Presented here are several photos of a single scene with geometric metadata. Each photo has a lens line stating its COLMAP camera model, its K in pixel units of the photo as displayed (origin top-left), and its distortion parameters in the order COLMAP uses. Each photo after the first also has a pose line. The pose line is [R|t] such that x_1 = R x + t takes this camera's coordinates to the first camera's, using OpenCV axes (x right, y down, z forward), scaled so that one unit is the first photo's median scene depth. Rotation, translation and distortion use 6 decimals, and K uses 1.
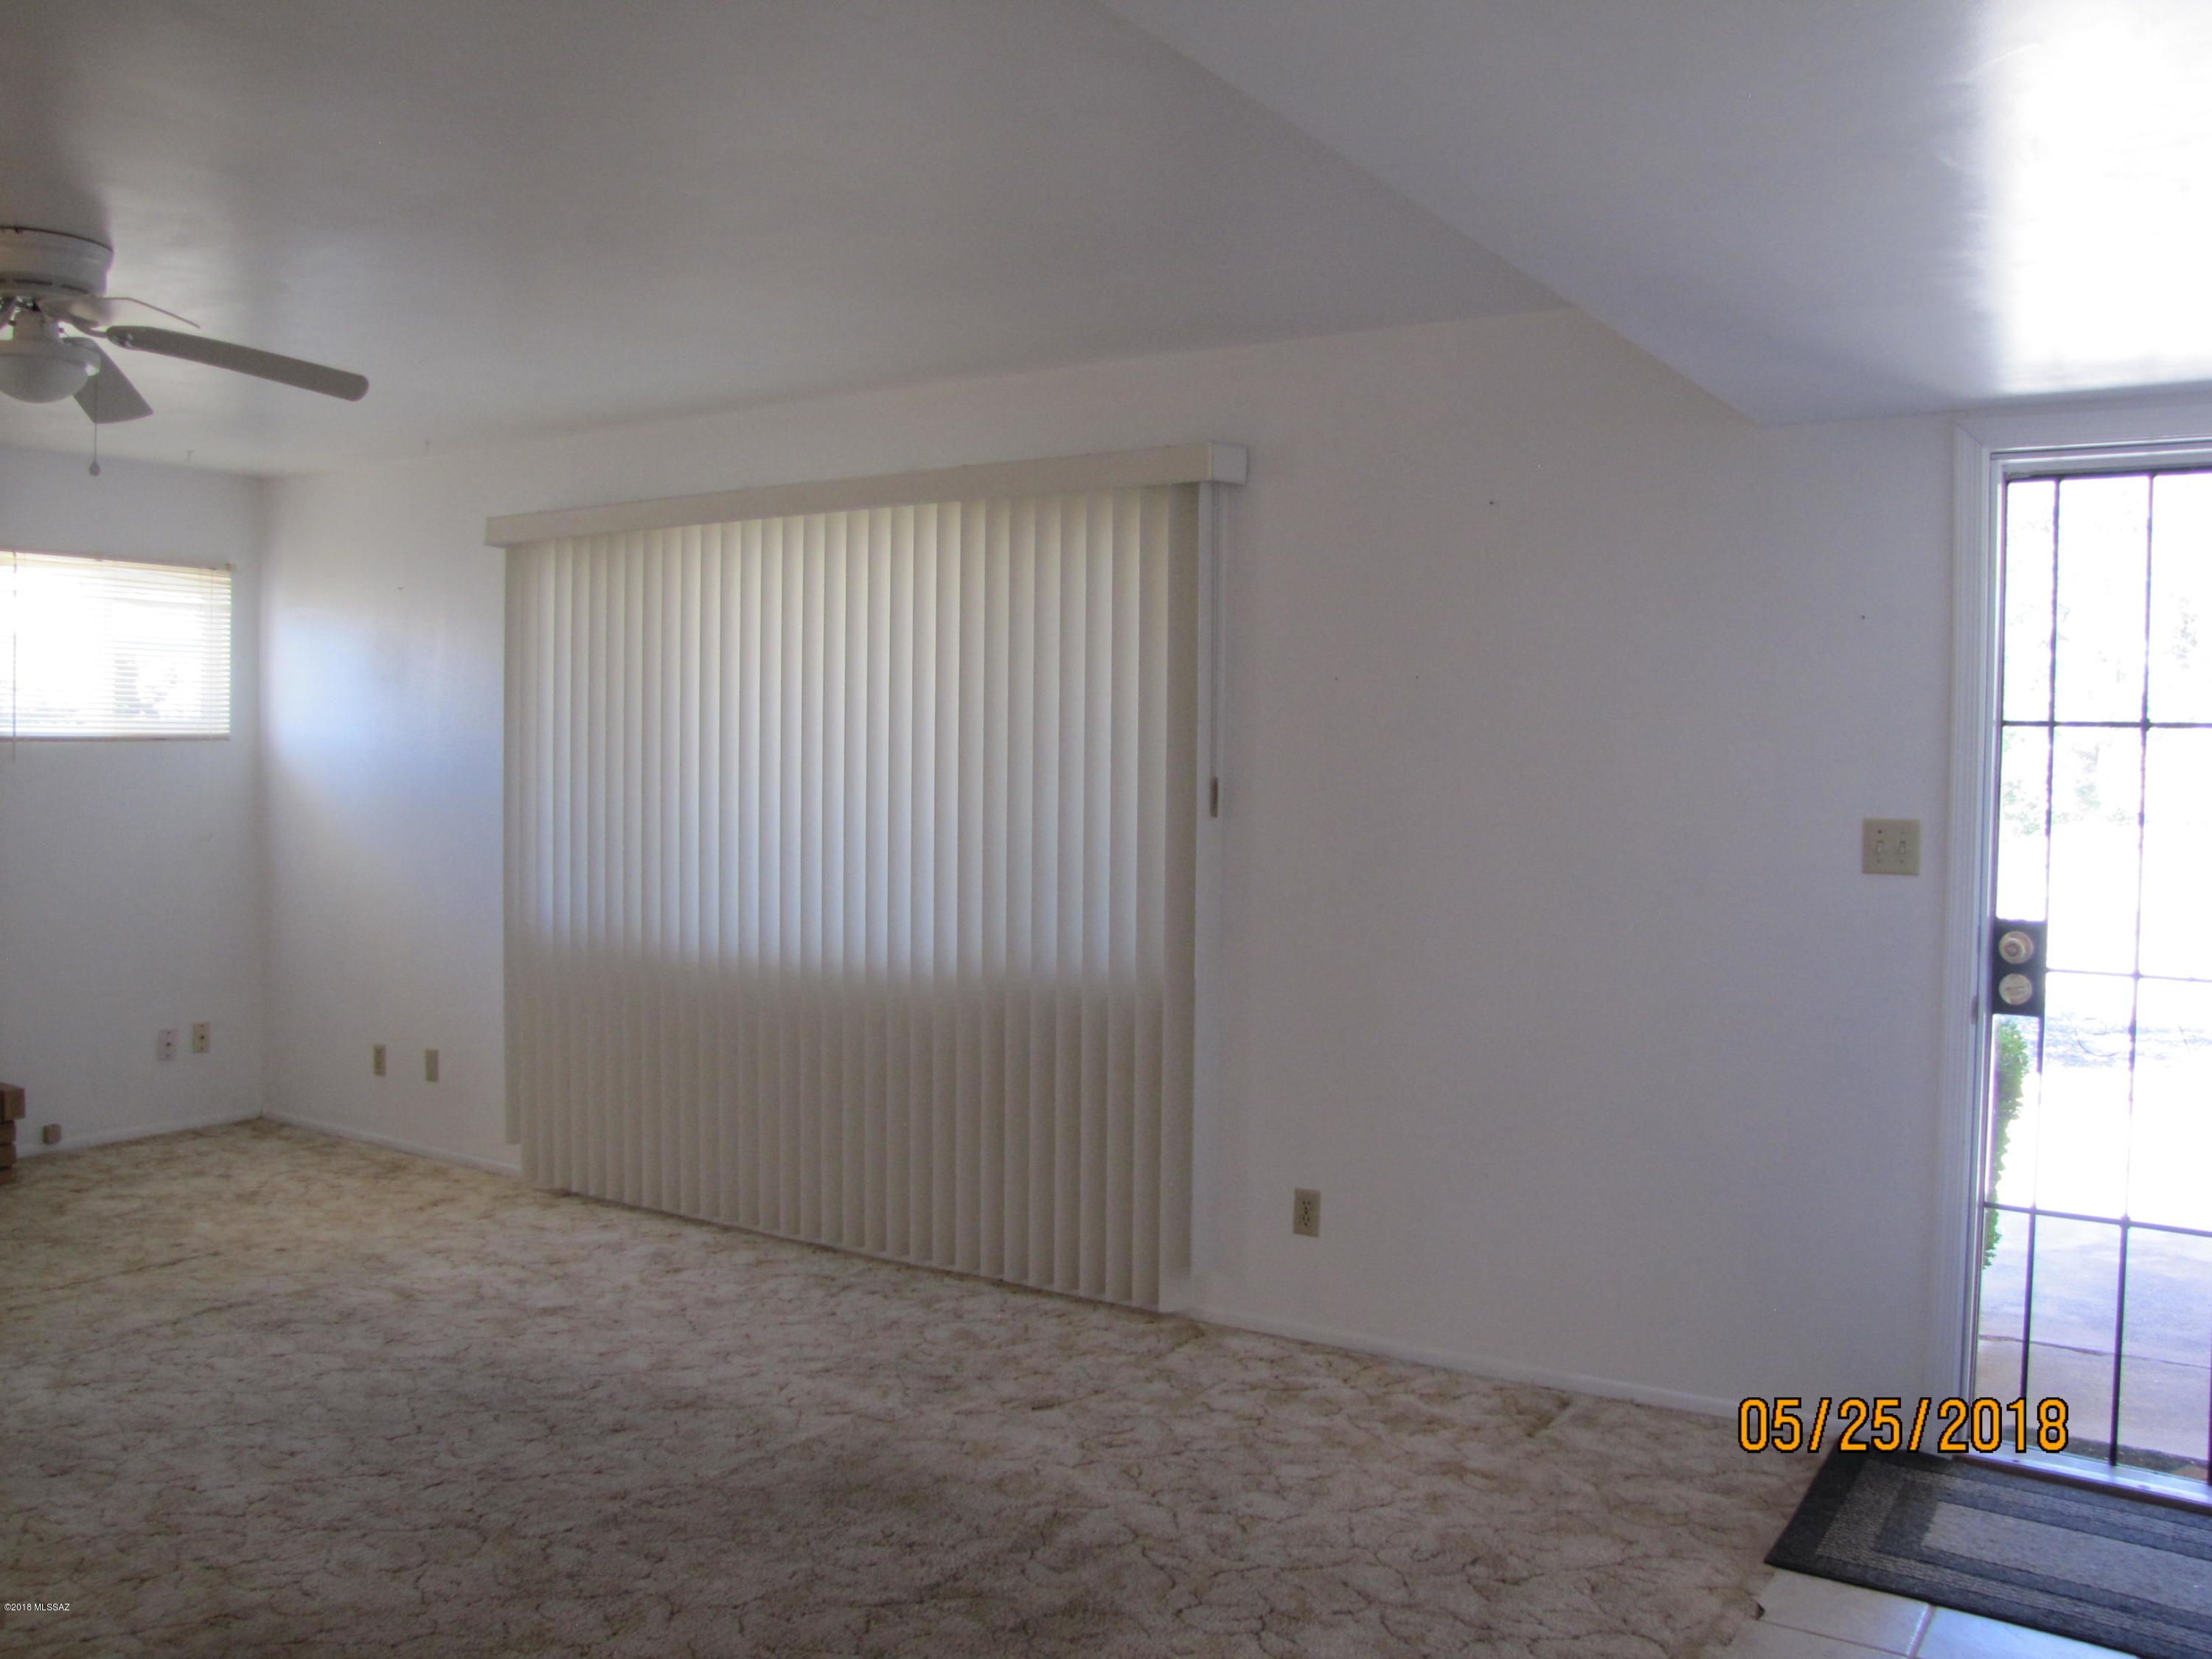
lens RADIAL K [[1892.8, 0, 1106.0], [0, 1892.8, 829.5], [0, 0, 1]] dist [-0.164014, 0.154825]
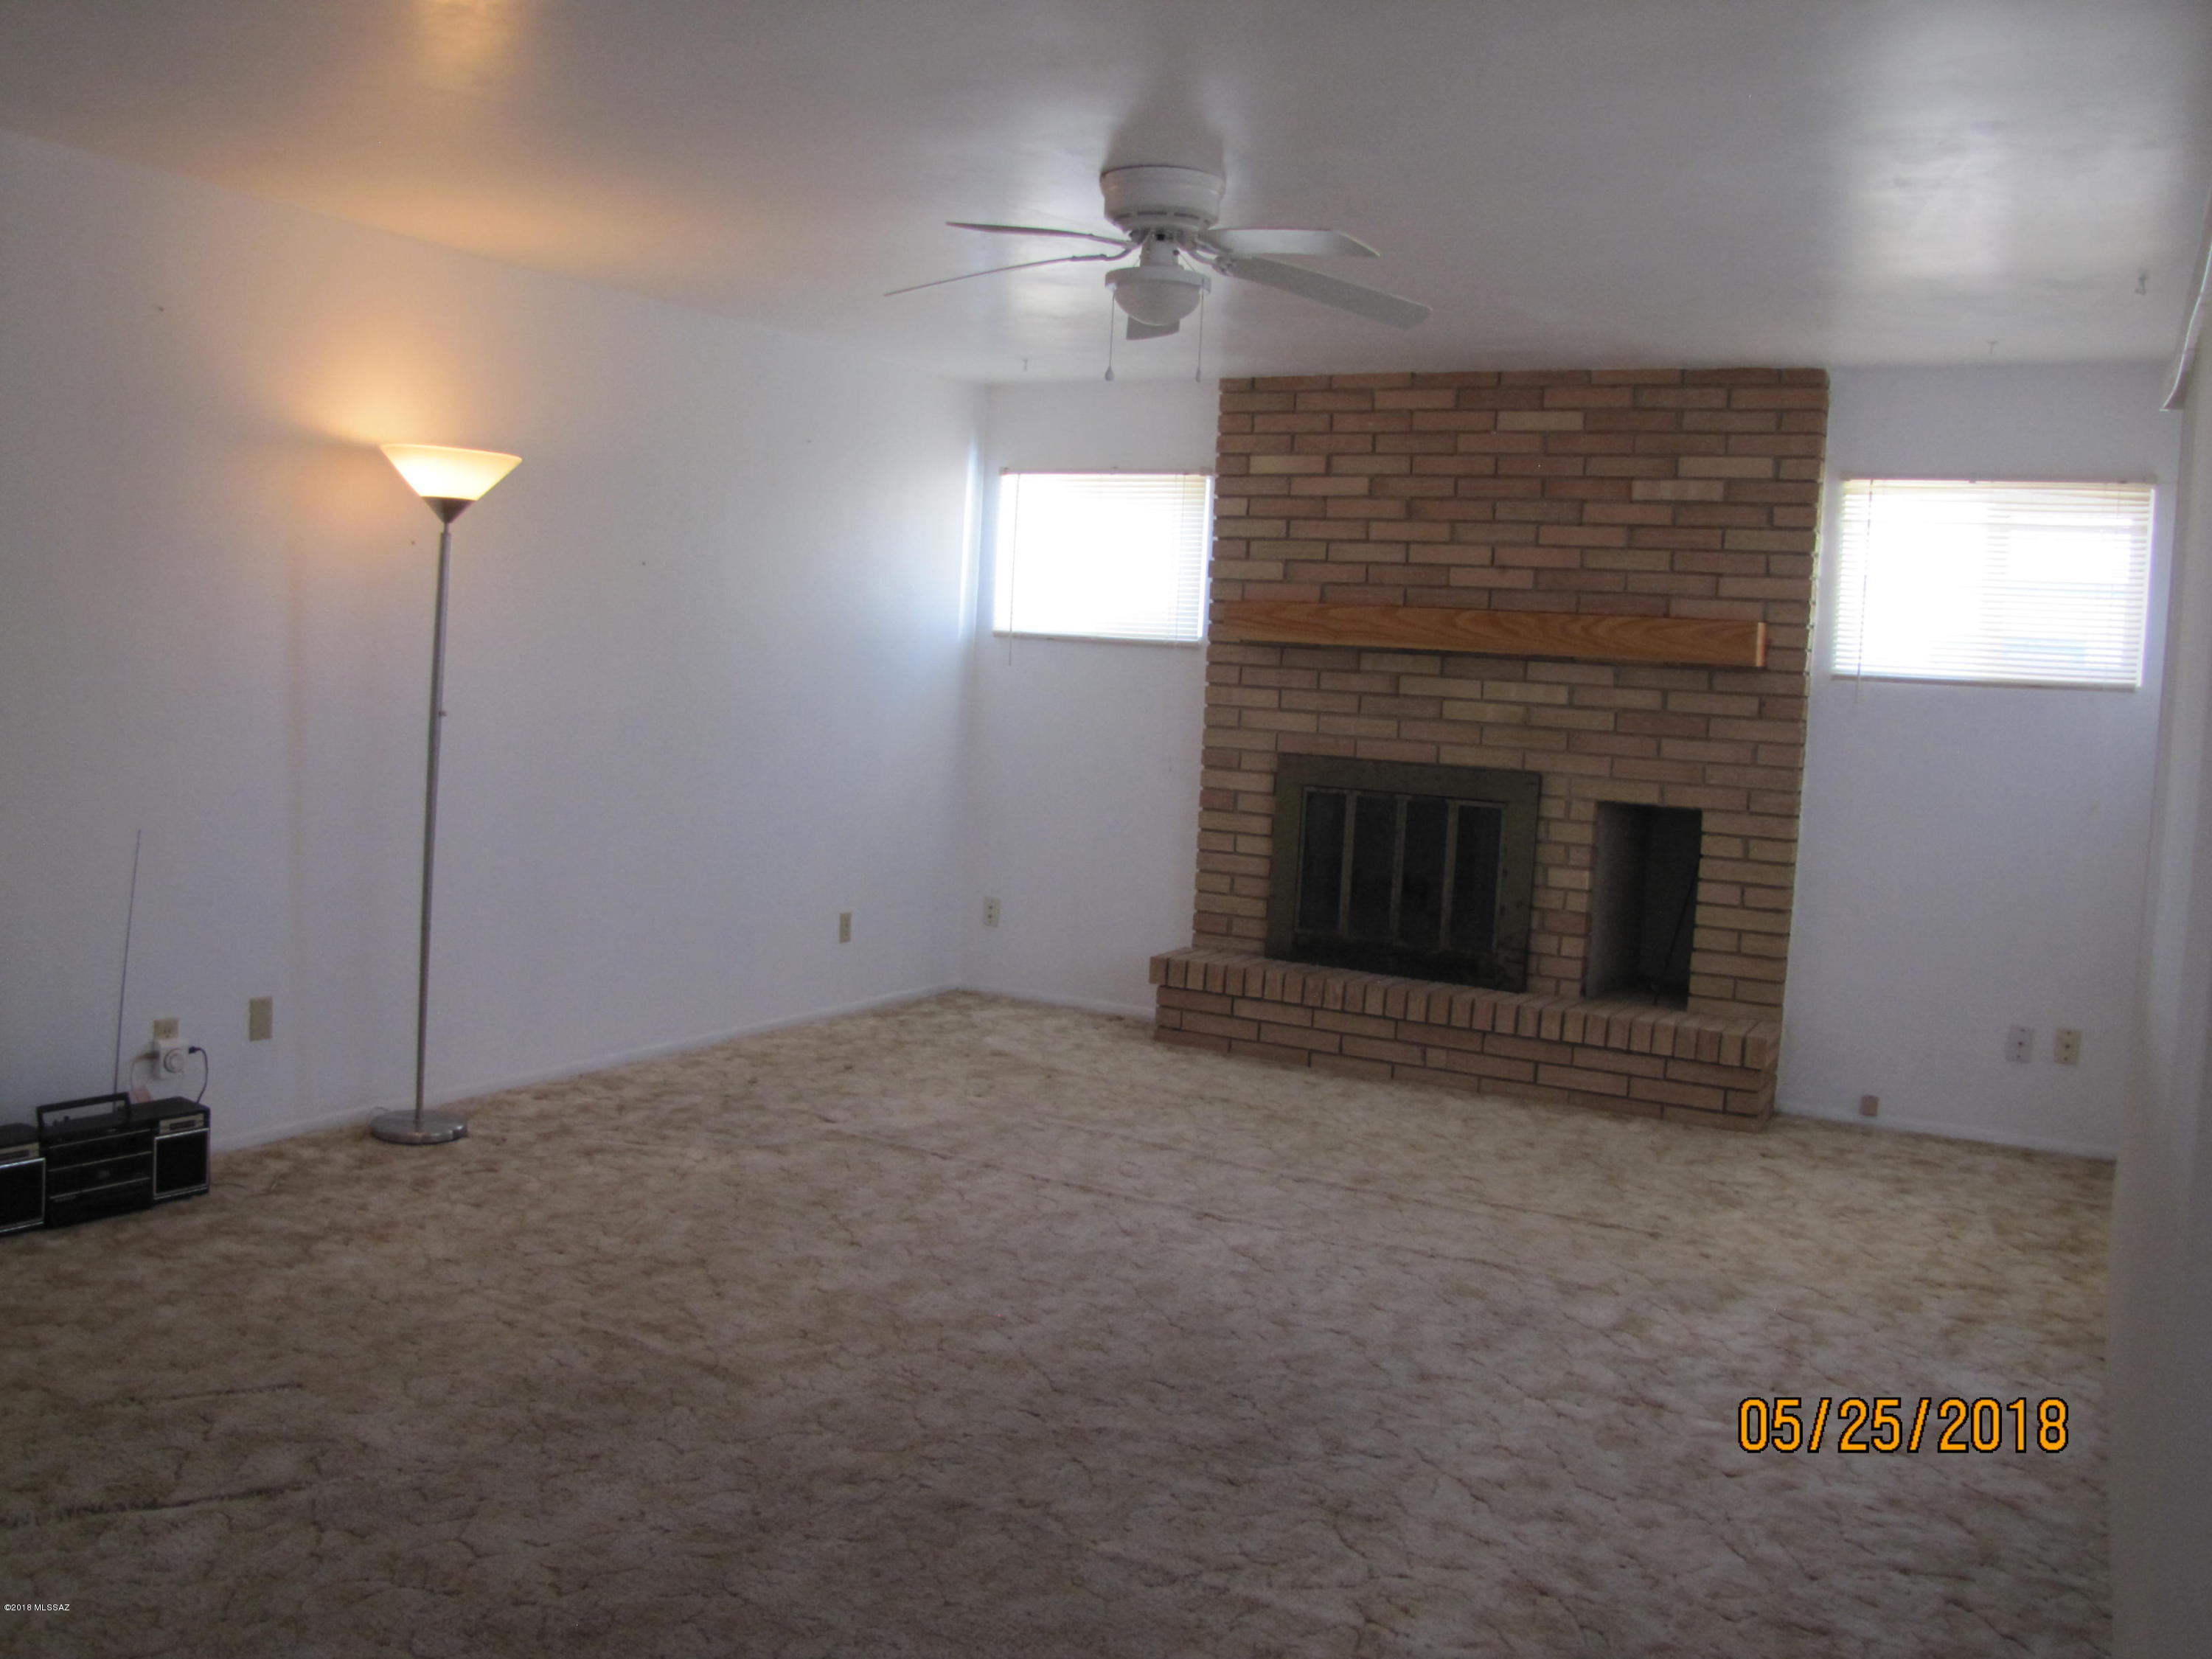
lens RADIAL K [[1892.8, 0, 1106.0], [0, 1892.8, 829.5], [0, 0, 1]] dist [-0.164014, 0.154825]
pose [[0.067199, 0.084218, -0.994179, 0.454187], [-0.089340, 0.992937, 0.078074, -0.016448], [0.993732, 0.083573, 0.074248, 0.751333]]
